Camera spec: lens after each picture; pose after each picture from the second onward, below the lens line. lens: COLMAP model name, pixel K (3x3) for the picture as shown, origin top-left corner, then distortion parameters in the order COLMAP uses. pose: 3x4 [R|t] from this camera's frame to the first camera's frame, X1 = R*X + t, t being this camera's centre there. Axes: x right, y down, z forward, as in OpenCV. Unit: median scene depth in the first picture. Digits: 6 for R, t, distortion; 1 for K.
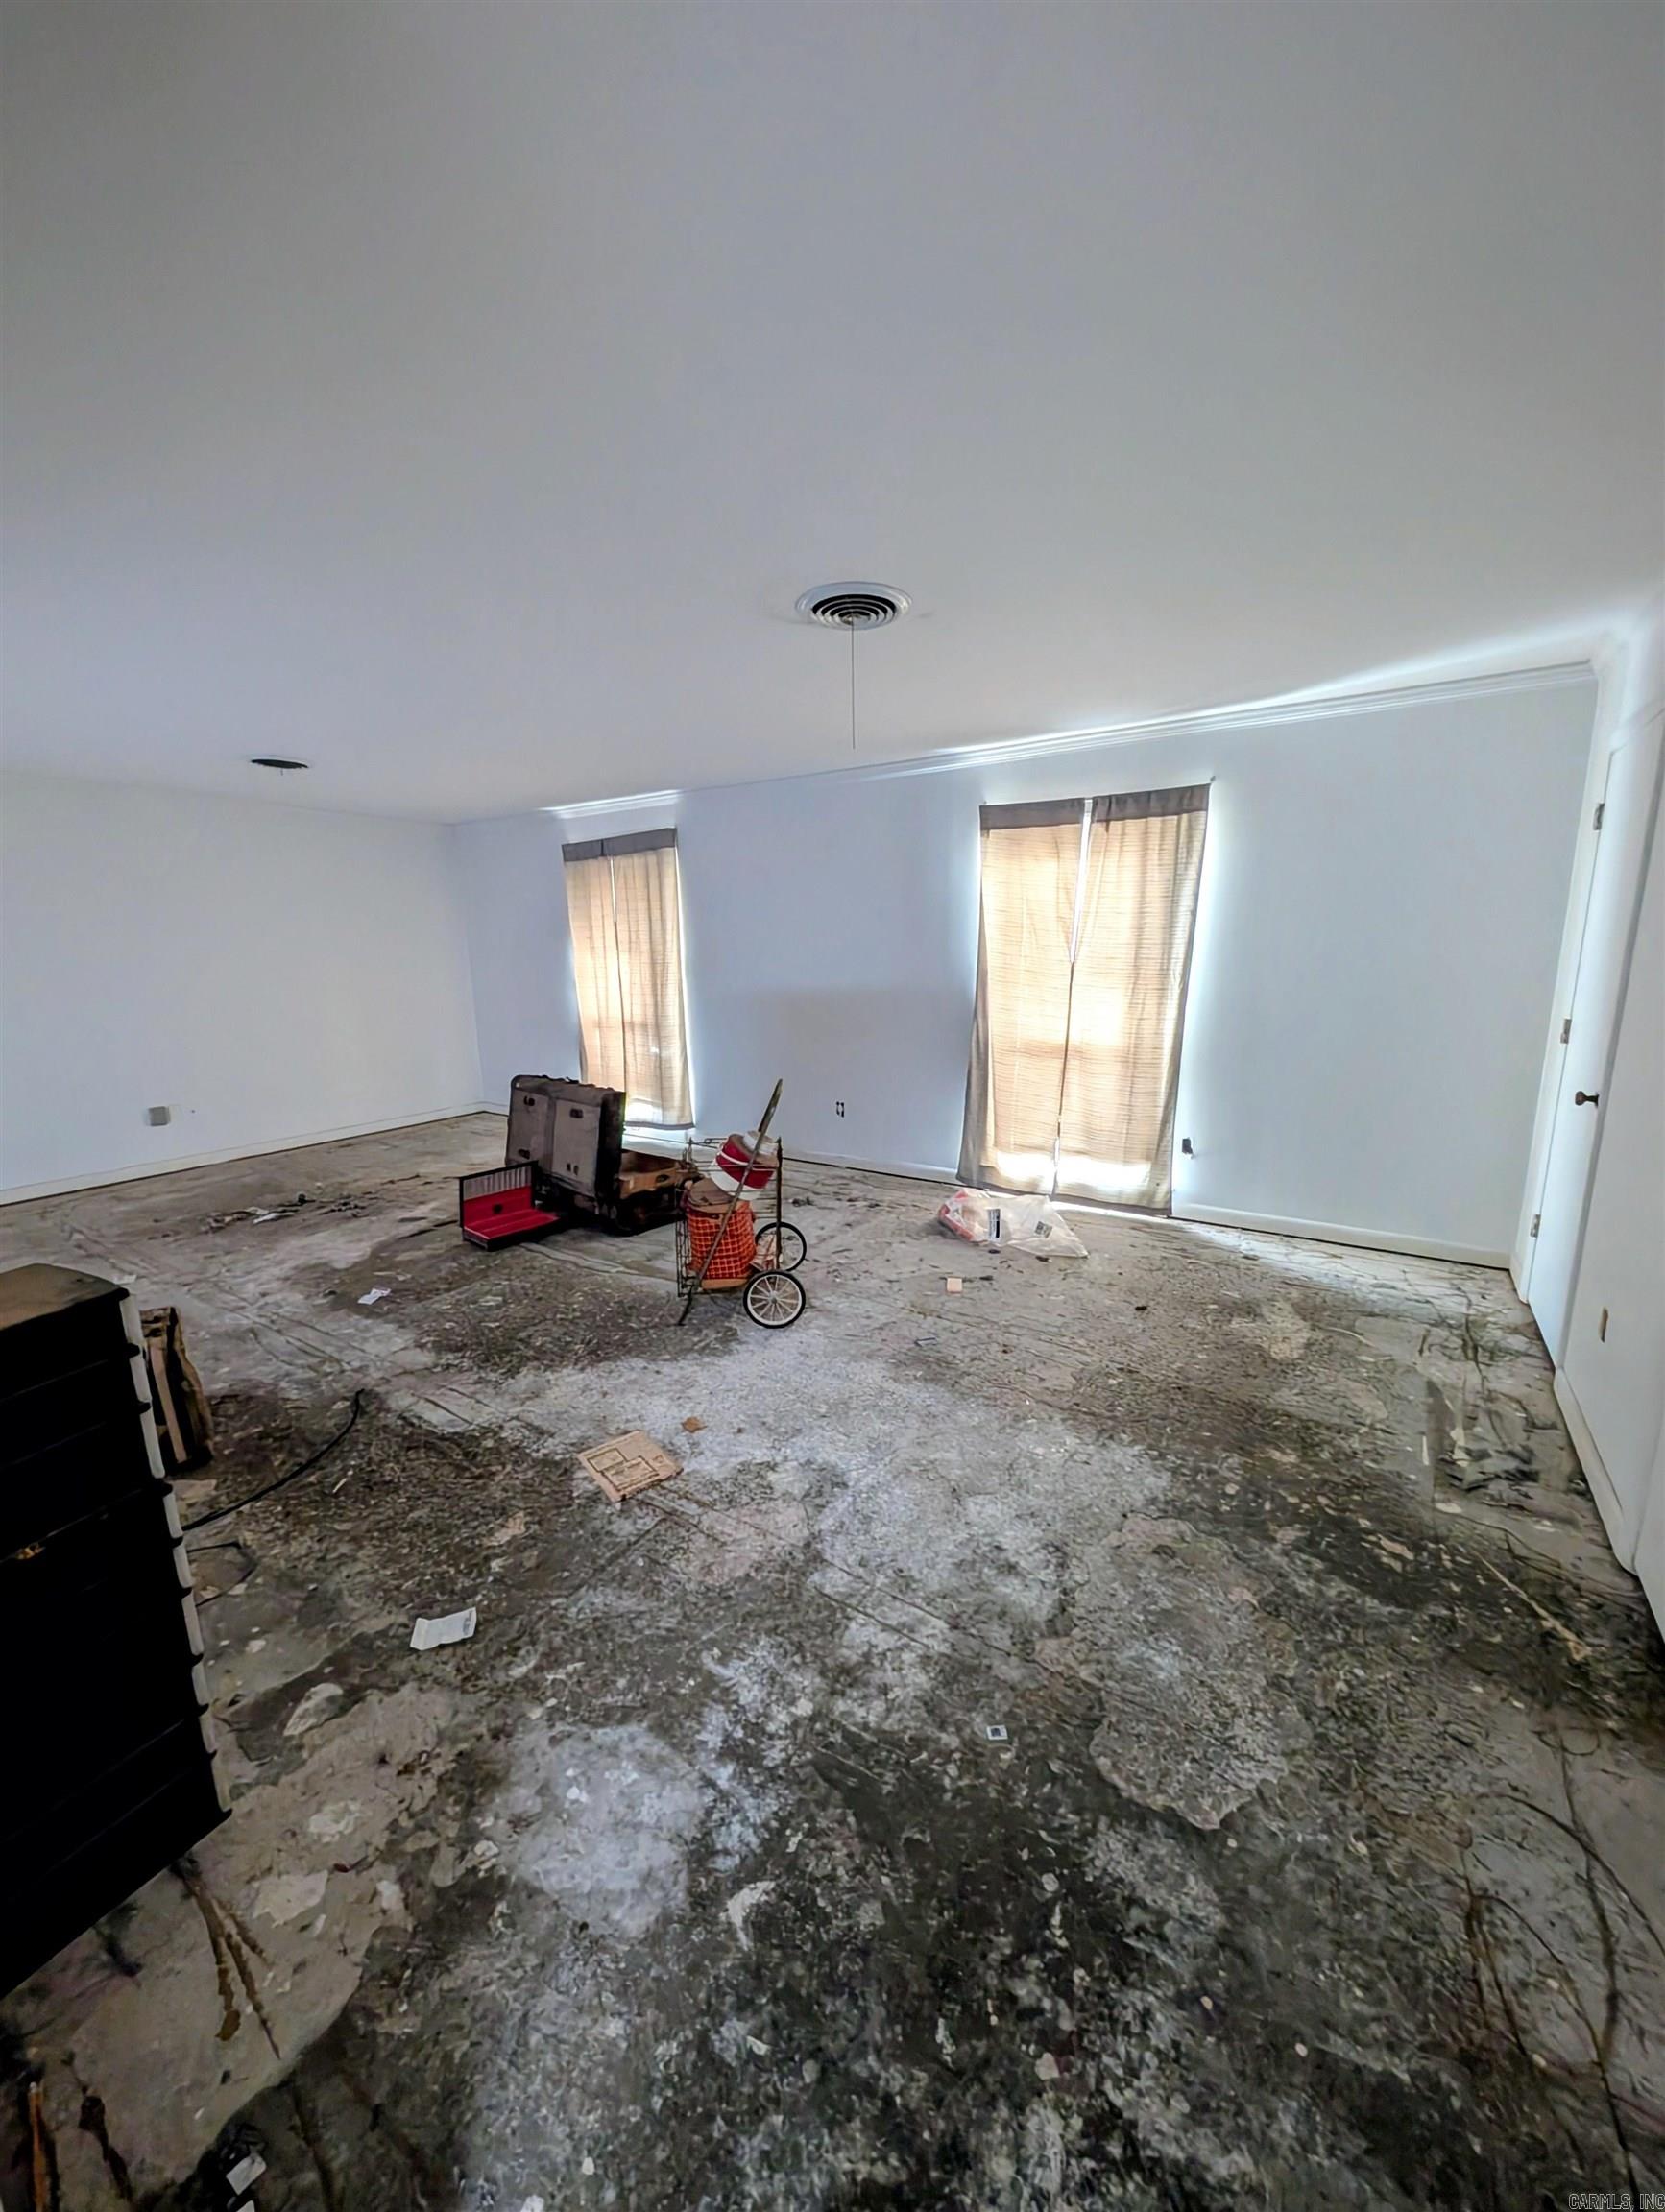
lens RADIAL K [[835.8, 0, 833.4], [0, 835.8, 1113.1], [0, 0, 1]] dist [0.000846, 0.000253]
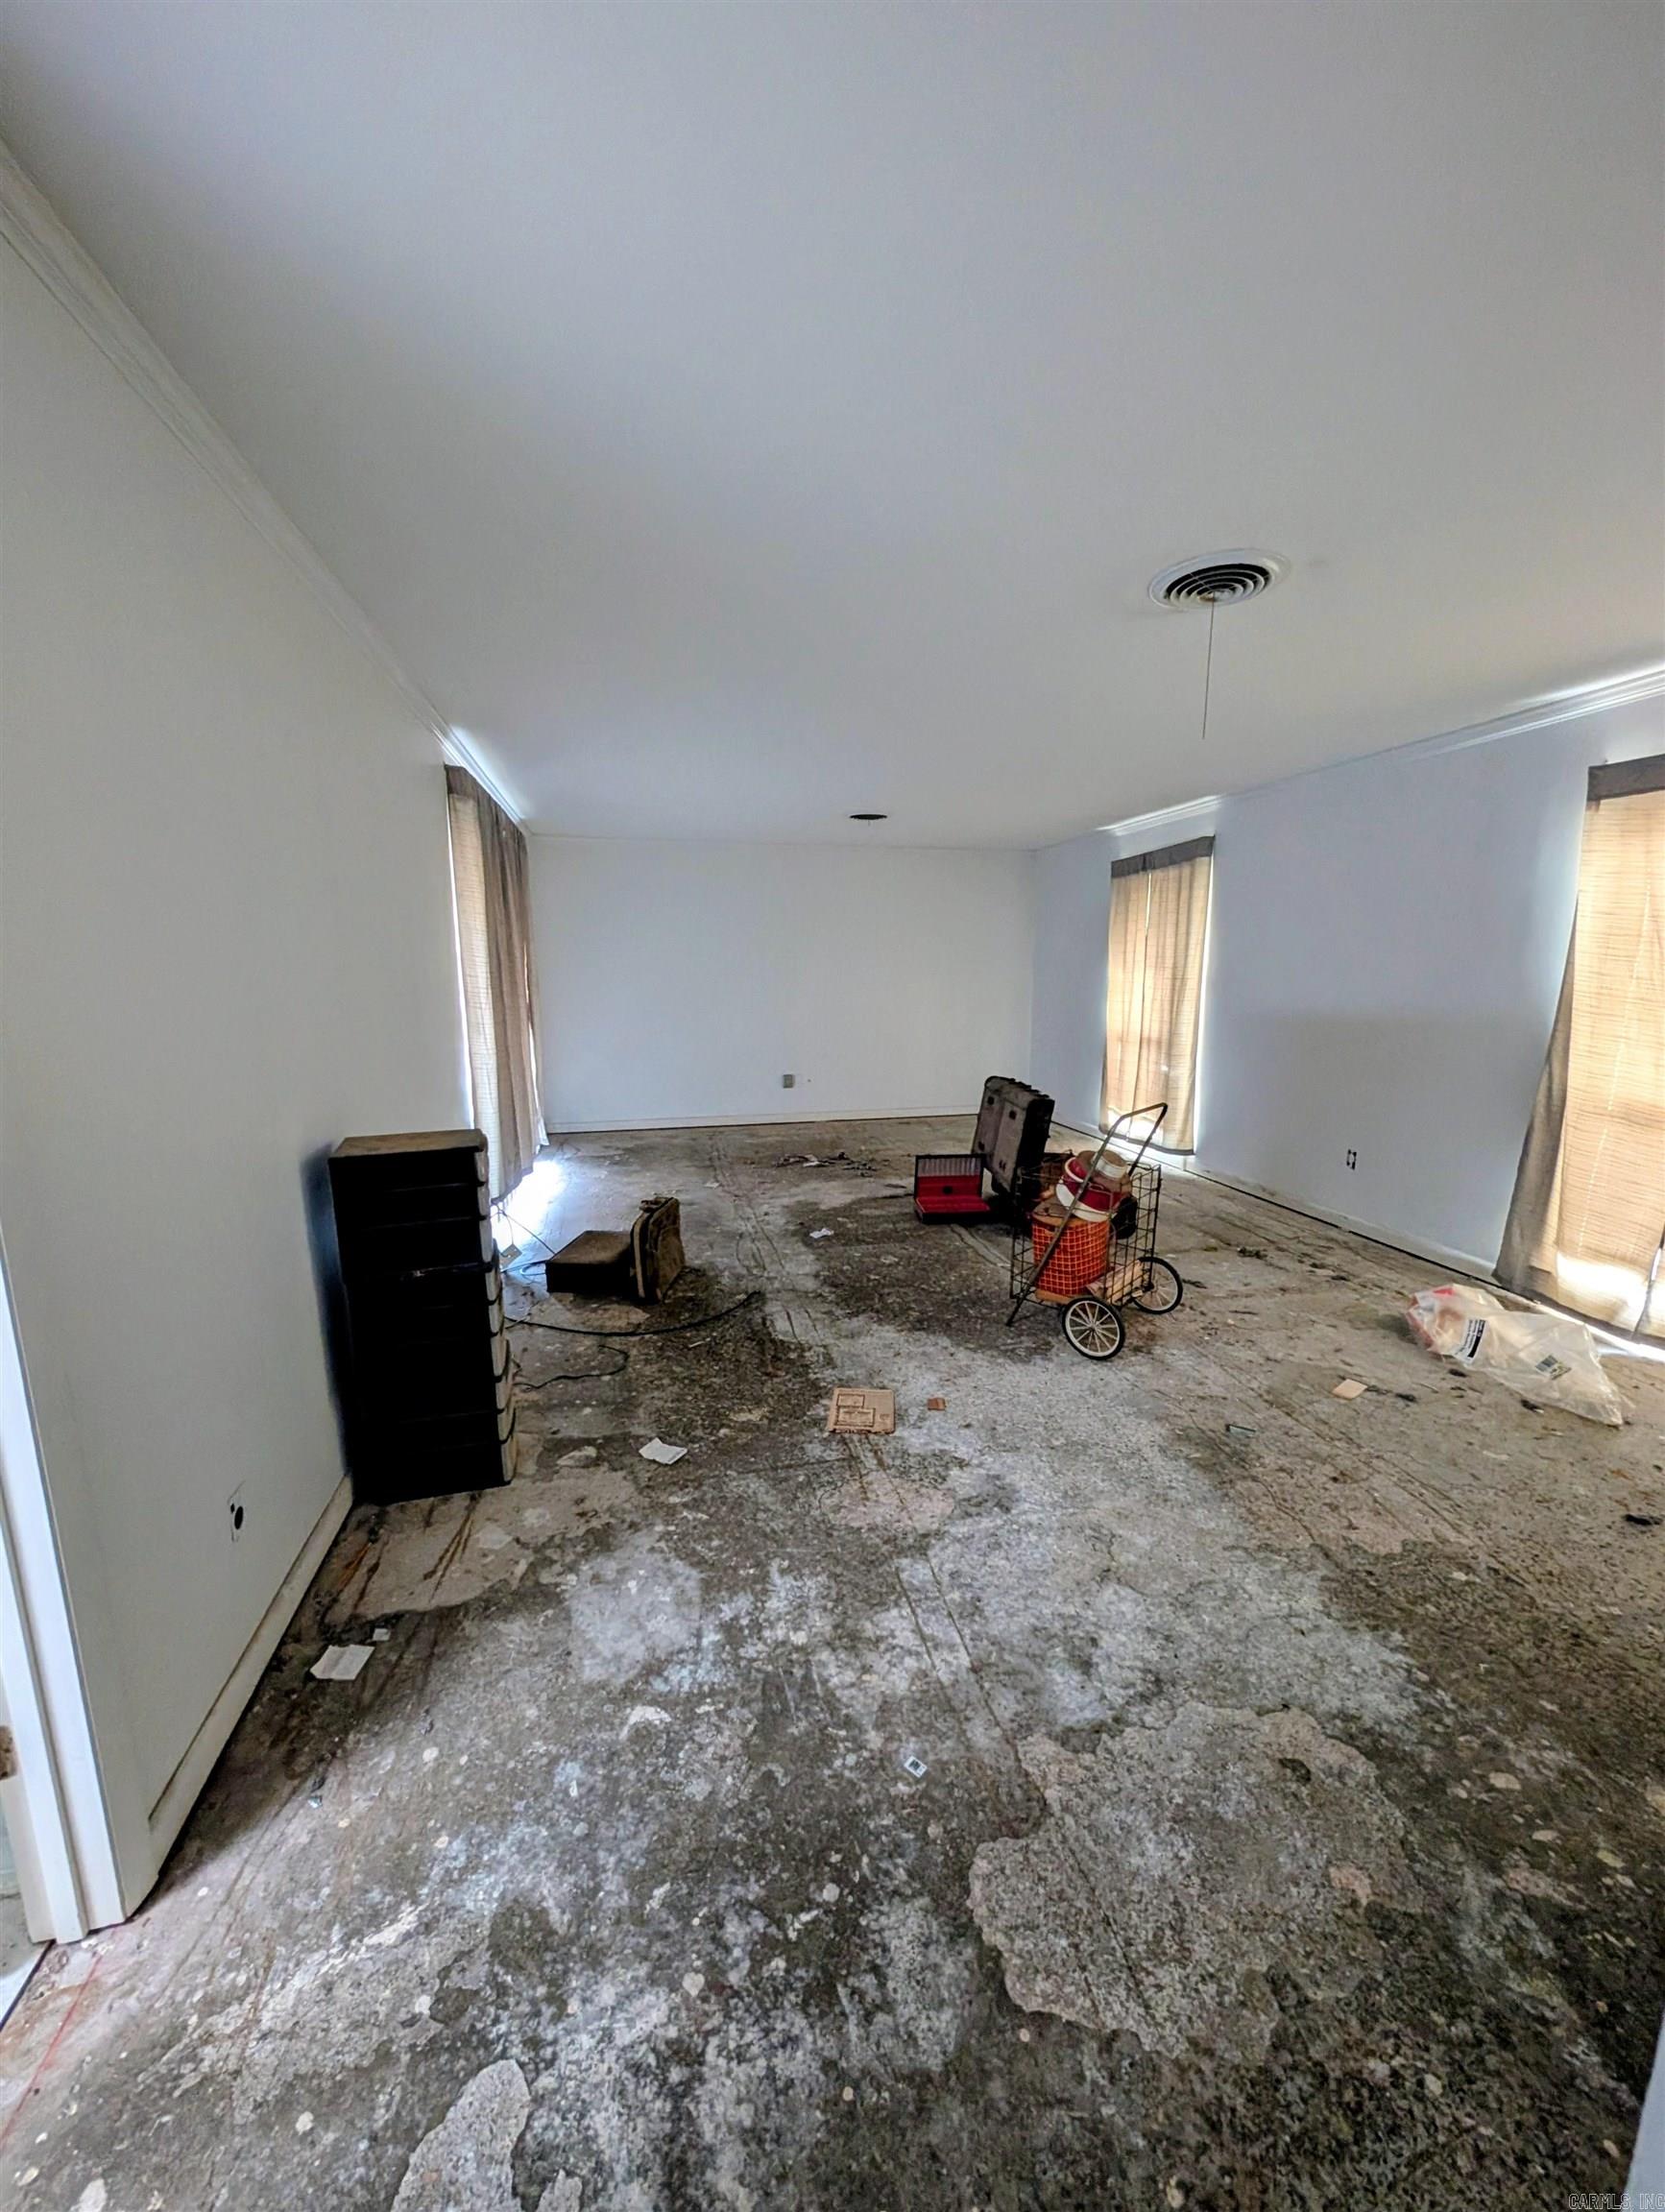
lens RADIAL K [[835.8, 0, 833.1], [0, 835.8, 1108.4], [0, 0, 1]] dist [0.000846, 0.000253]
pose [[0.718164, 0.127551, -0.684084, 0.520782], [-0.144754, 0.988936, 0.032427, -0.018633], [0.680652, 0.075736, 0.728682, 0.134314]]
